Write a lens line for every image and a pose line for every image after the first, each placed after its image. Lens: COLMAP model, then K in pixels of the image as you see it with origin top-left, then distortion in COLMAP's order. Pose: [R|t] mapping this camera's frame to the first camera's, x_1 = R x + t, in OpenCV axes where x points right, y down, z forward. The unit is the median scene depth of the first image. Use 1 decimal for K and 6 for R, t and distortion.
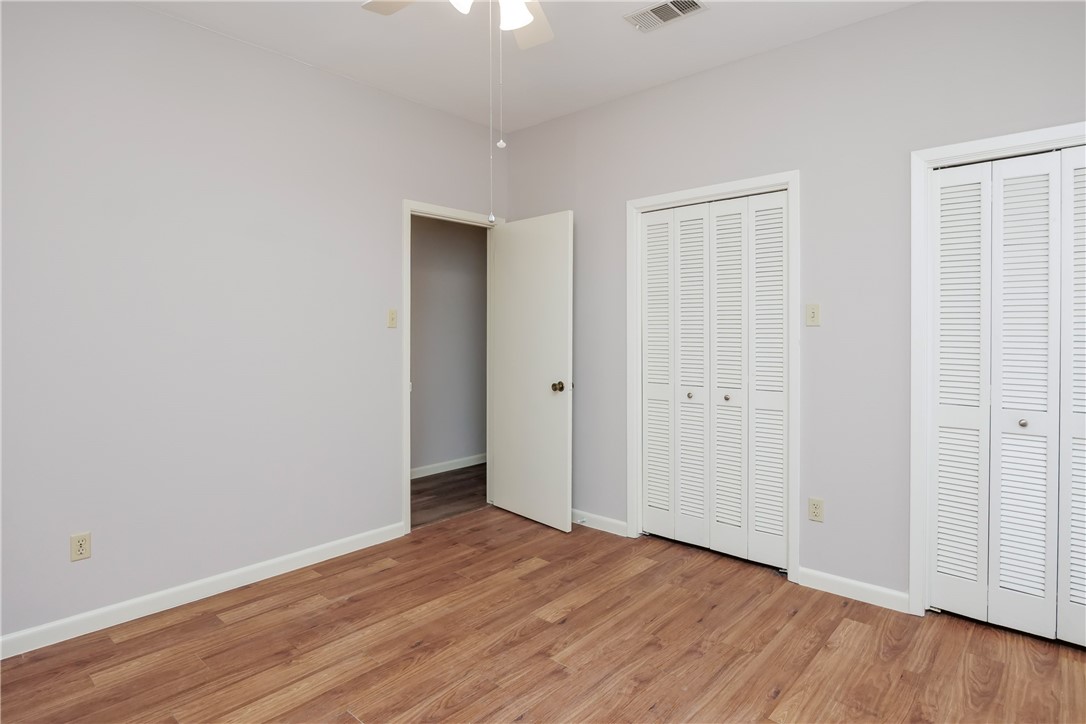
lens RADIAL K [[608.5, 0, 545.9], [0, 608.5, 331.6], [0, 0, 1]] dist [-0.004895, -0.000820]
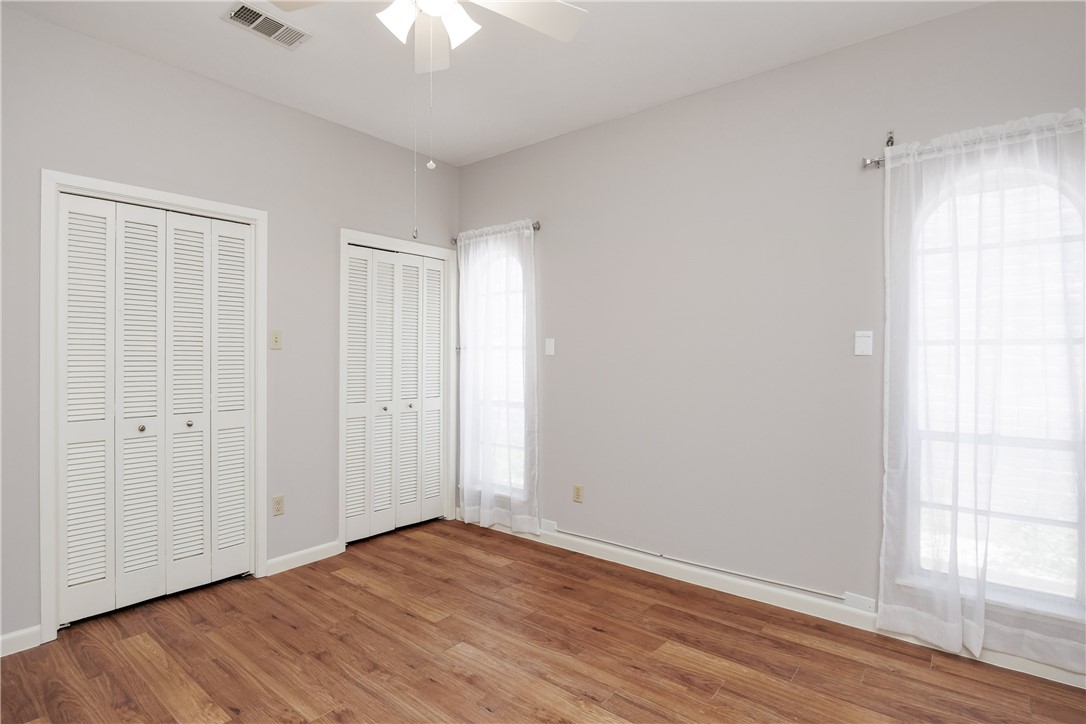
lens RADIAL K [[550.2, 0, 528.4], [0, 550.2, 352.9], [0, 0, 1]] dist [-0.012718, 0.000474]
pose [[-0.050533, 0.000131, 0.998722, -0.636691], [-0.005287, 0.999986, -0.000398, -0.004551], [-0.998708, -0.005300, -0.050532, 0.568054]]
